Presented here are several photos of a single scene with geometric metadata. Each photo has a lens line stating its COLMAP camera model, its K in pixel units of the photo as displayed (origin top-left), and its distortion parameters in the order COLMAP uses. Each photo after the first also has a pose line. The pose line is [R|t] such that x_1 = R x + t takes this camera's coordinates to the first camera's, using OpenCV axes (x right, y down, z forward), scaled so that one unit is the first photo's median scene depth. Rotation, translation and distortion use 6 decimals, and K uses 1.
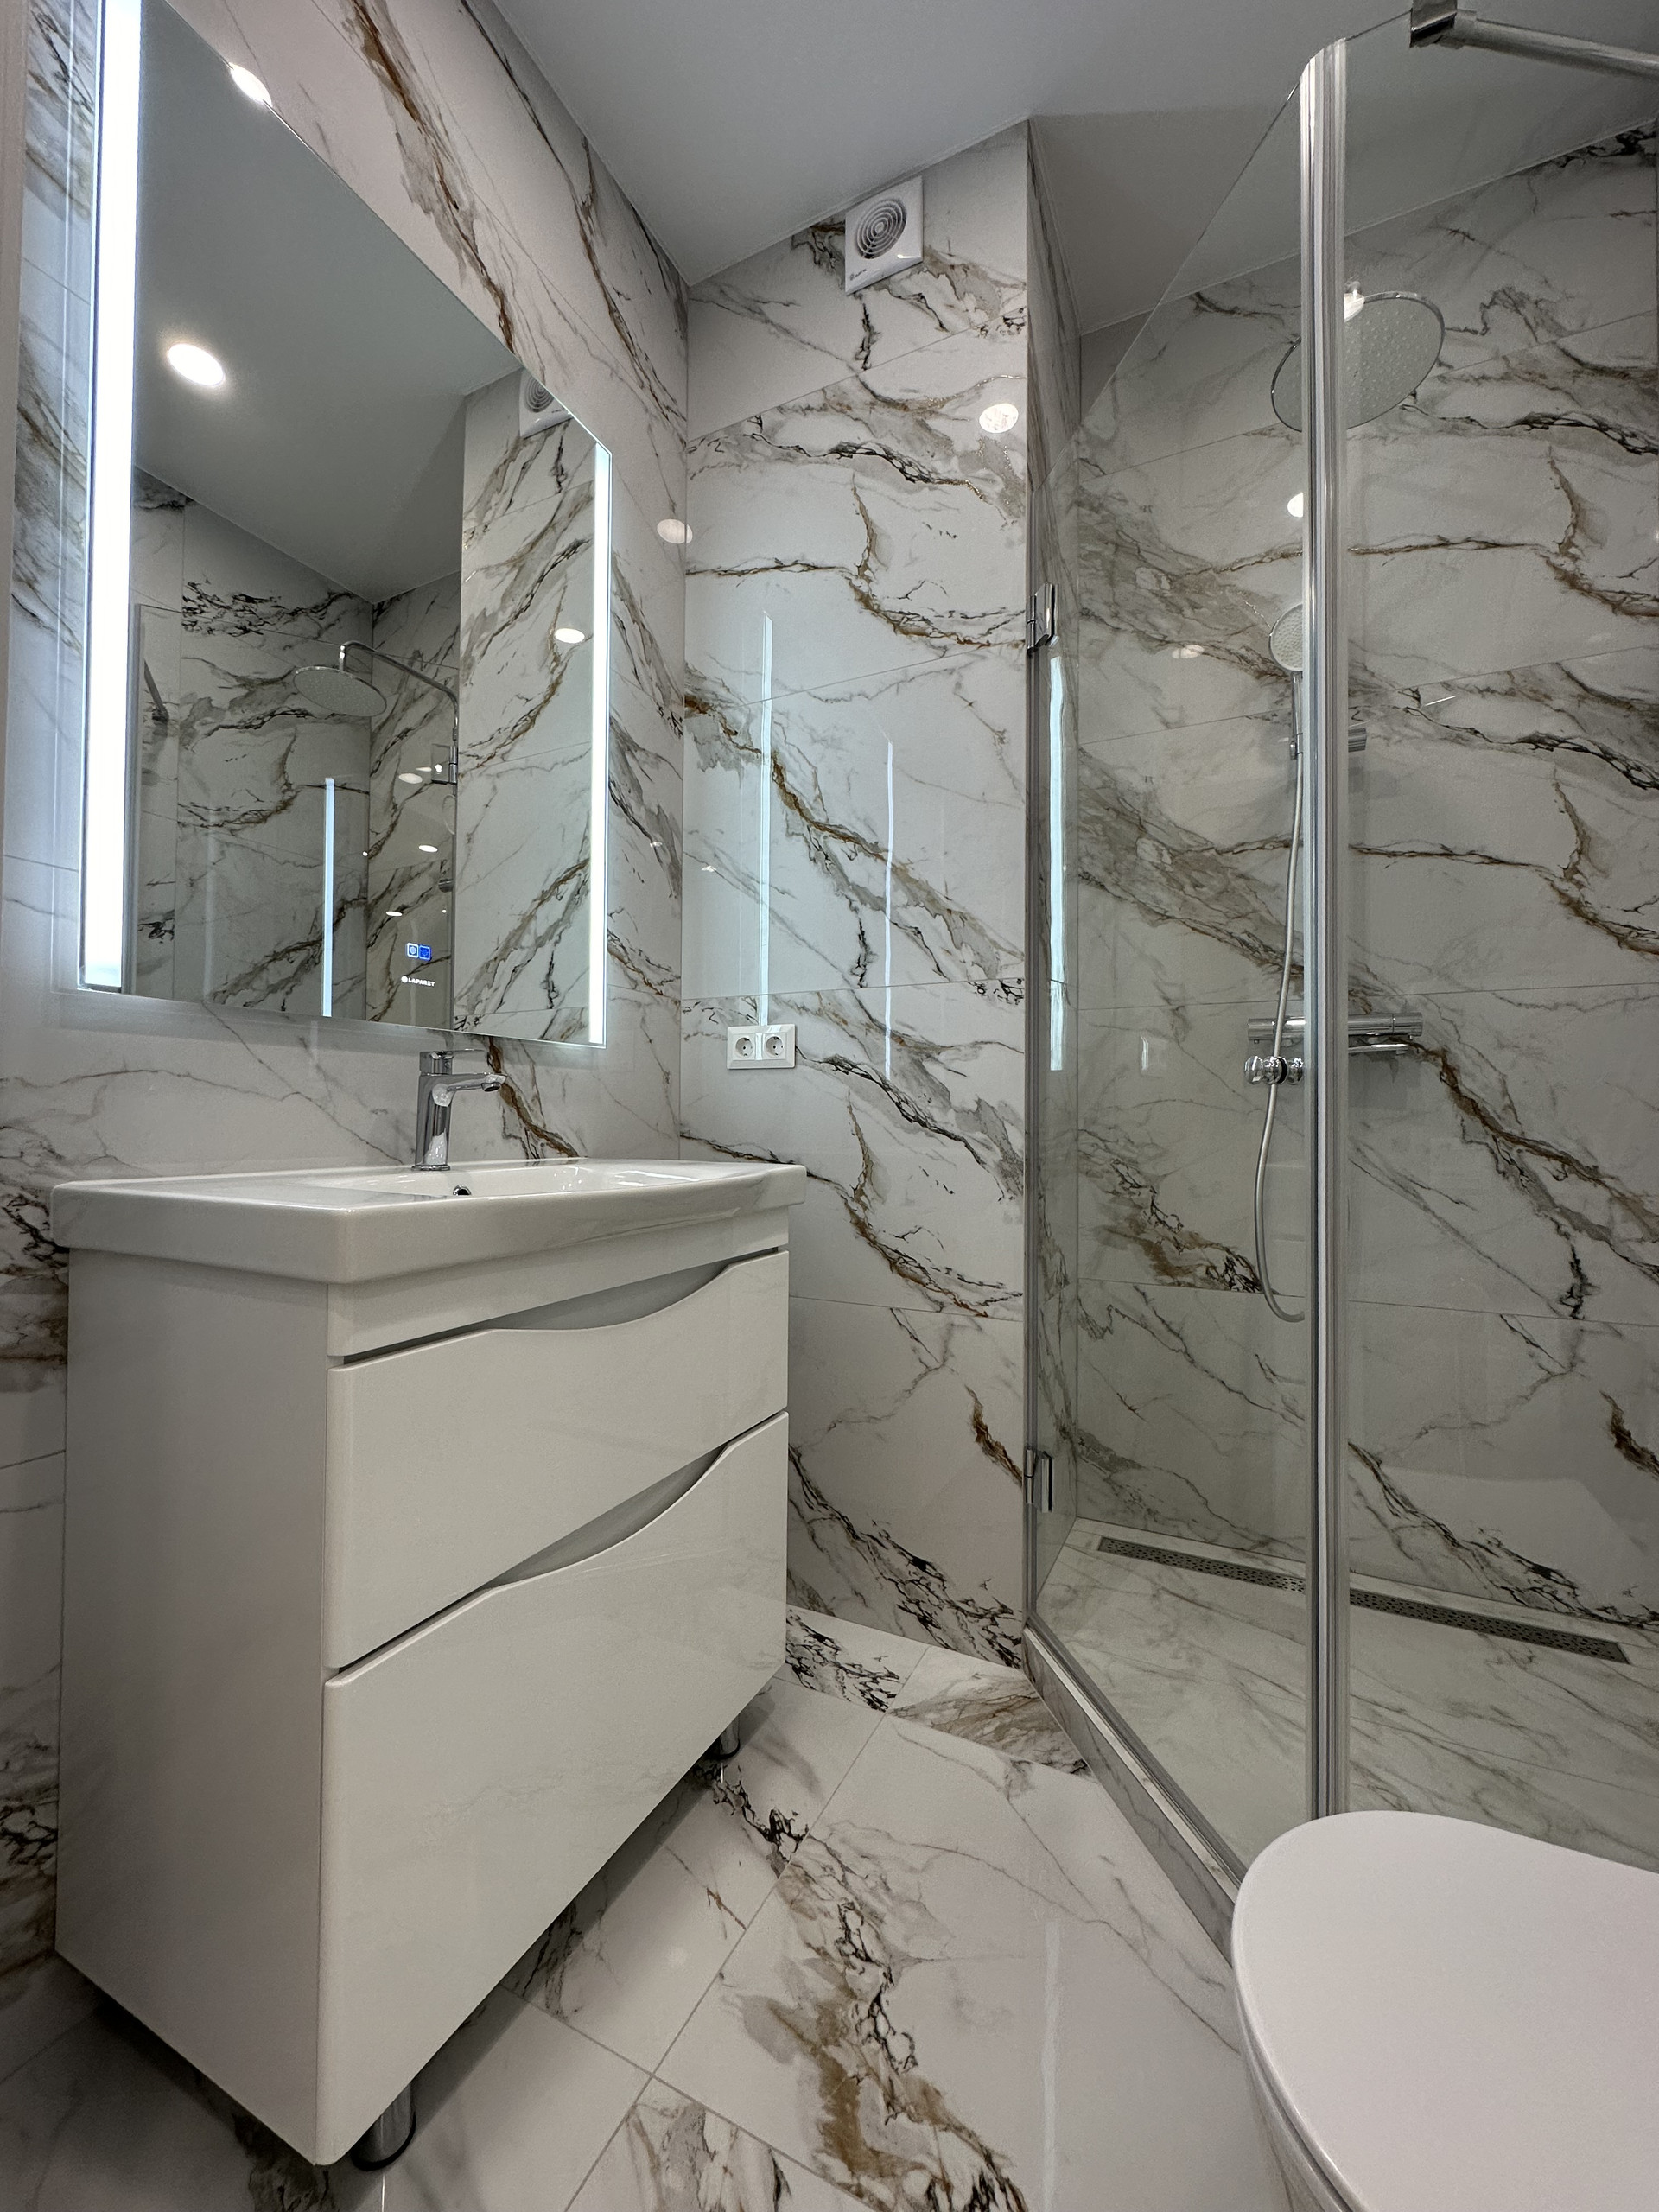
lens RADIAL K [[886.2, 0, 825.9], [0, 886.2, 1106.9], [0, 0, 1]] dist [-0.002262, 0.000348]
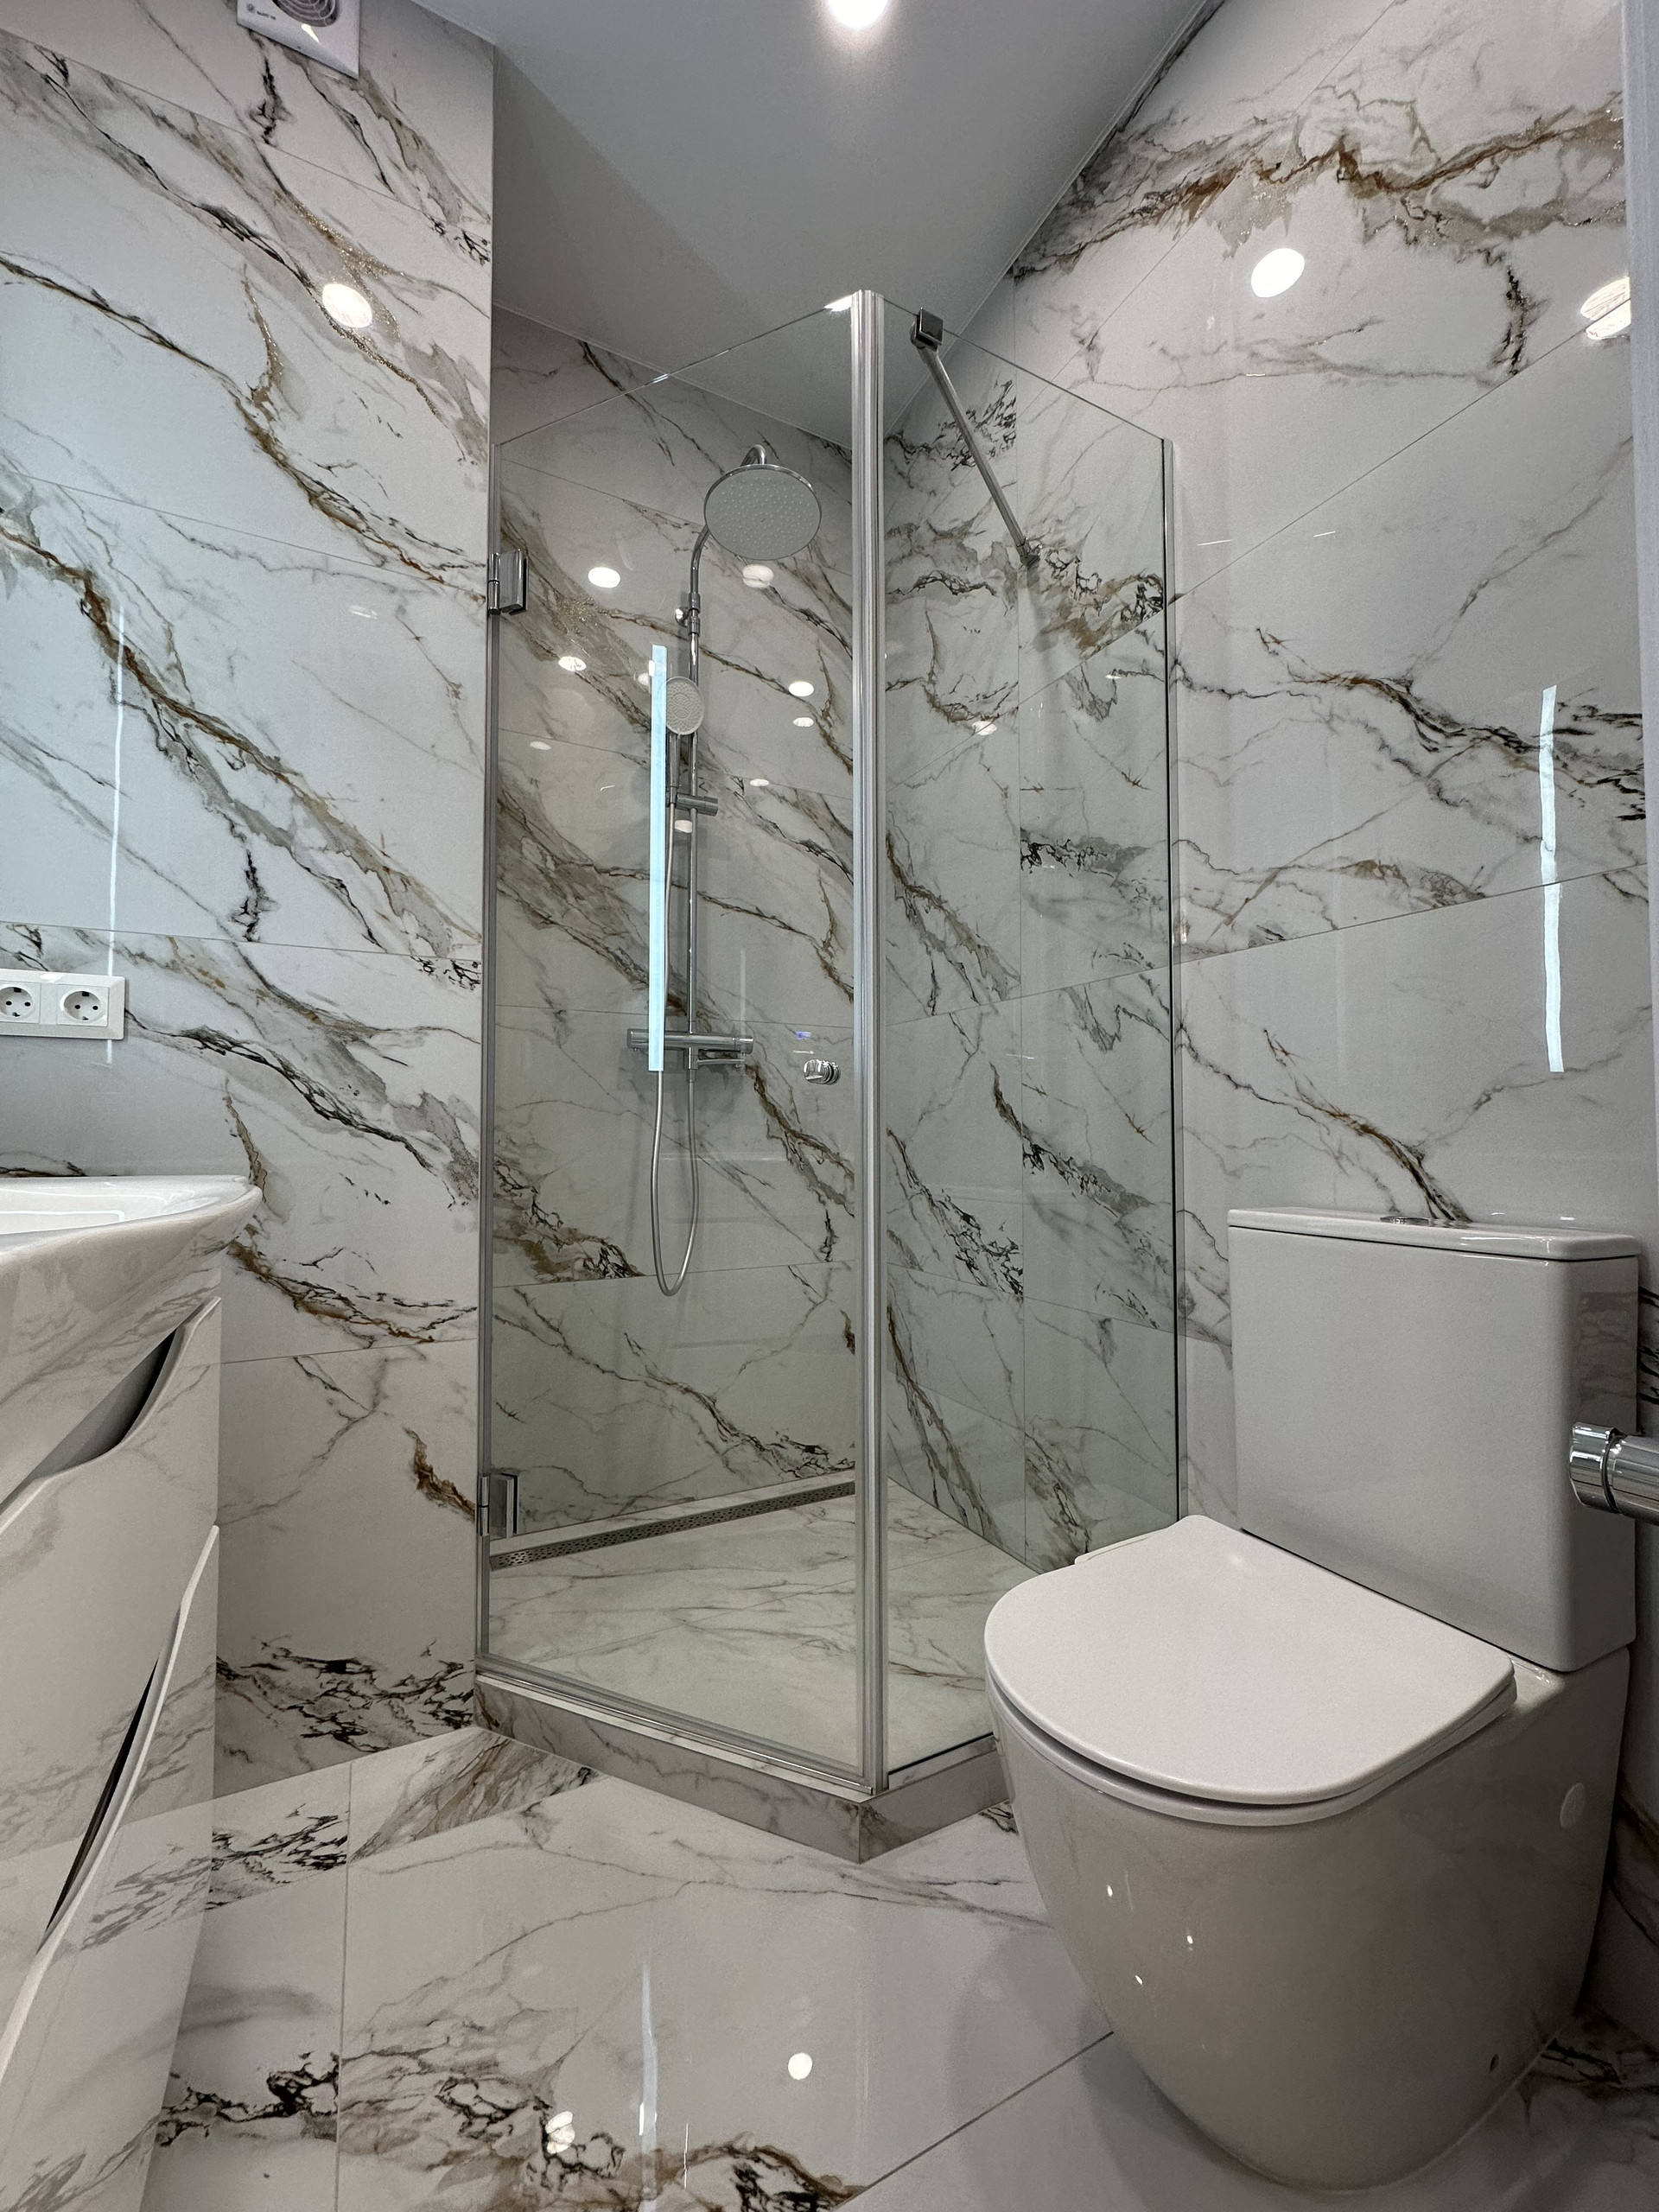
lens RADIAL K [[886.2, 0, 827.2], [0, 886.2, 1107.8], [0, 0, 1]] dist [-0.002262, 0.000348]
pose [[0.591113, 0.017004, 0.806410, -0.288316], [-0.007362, 0.999850, -0.015687, 0.016392], [-0.806555, 0.003336, 0.591149, 0.162215]]
